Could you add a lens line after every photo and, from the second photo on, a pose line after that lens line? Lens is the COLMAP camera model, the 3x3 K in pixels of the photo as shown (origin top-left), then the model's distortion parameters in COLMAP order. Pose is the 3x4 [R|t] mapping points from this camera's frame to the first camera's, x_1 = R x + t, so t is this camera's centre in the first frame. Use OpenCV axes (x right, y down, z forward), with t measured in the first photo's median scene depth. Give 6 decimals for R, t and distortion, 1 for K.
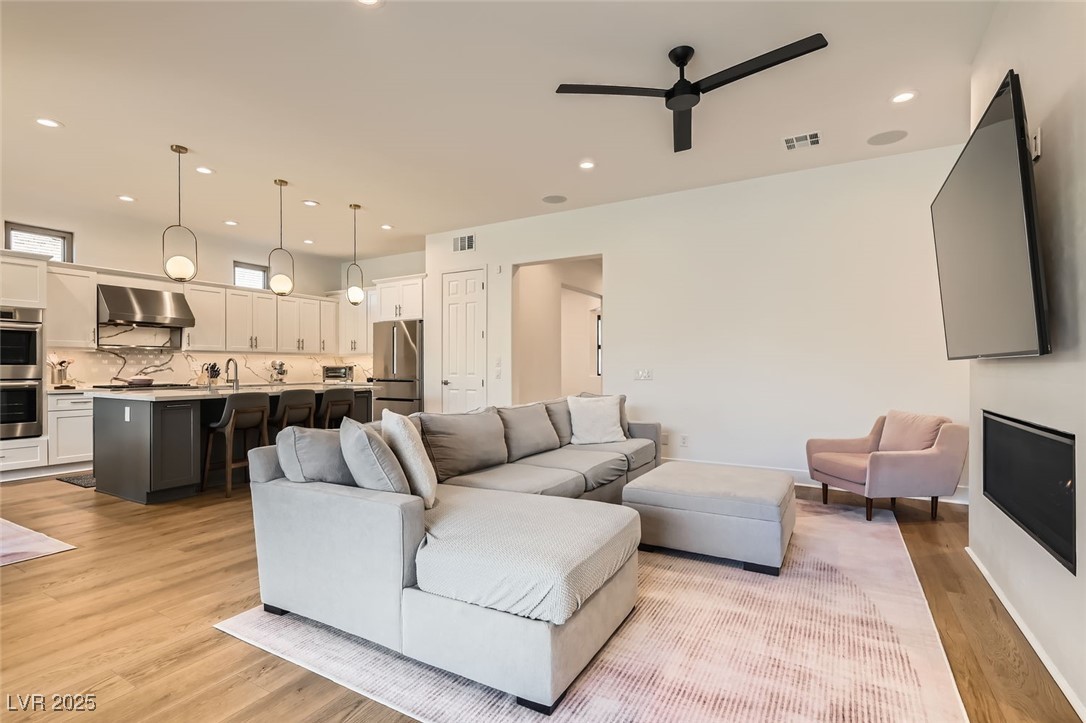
lens RADIAL K [[507.8, 0, 544.0], [0, 507.8, 364.9], [0, 0, 1]] dist [0.002562, -0.002643]
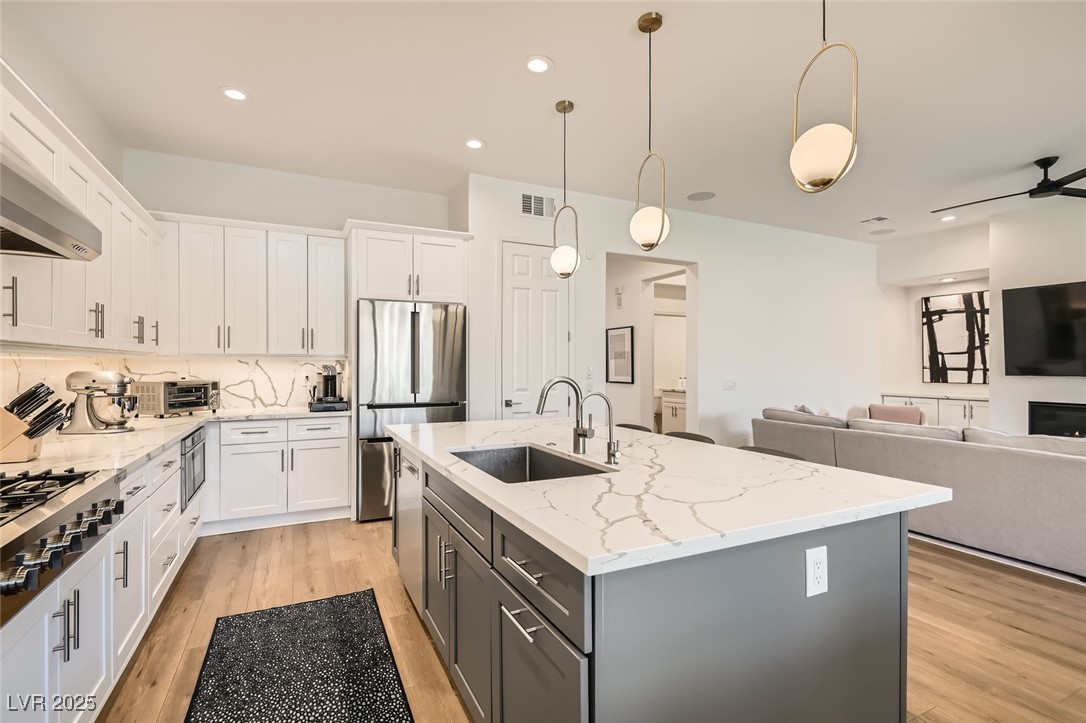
lens RADIAL K [[507.8, 0, 540.4], [0, 507.8, 364.6], [0, 0, 1]] dist [0.002562, -0.002643]
pose [[0.566948, 0.000802, 0.823753, -0.708547], [-0.005197, 0.999983, 0.002603, -0.018560], [-0.823737, -0.005756, 0.566942, 0.569772]]
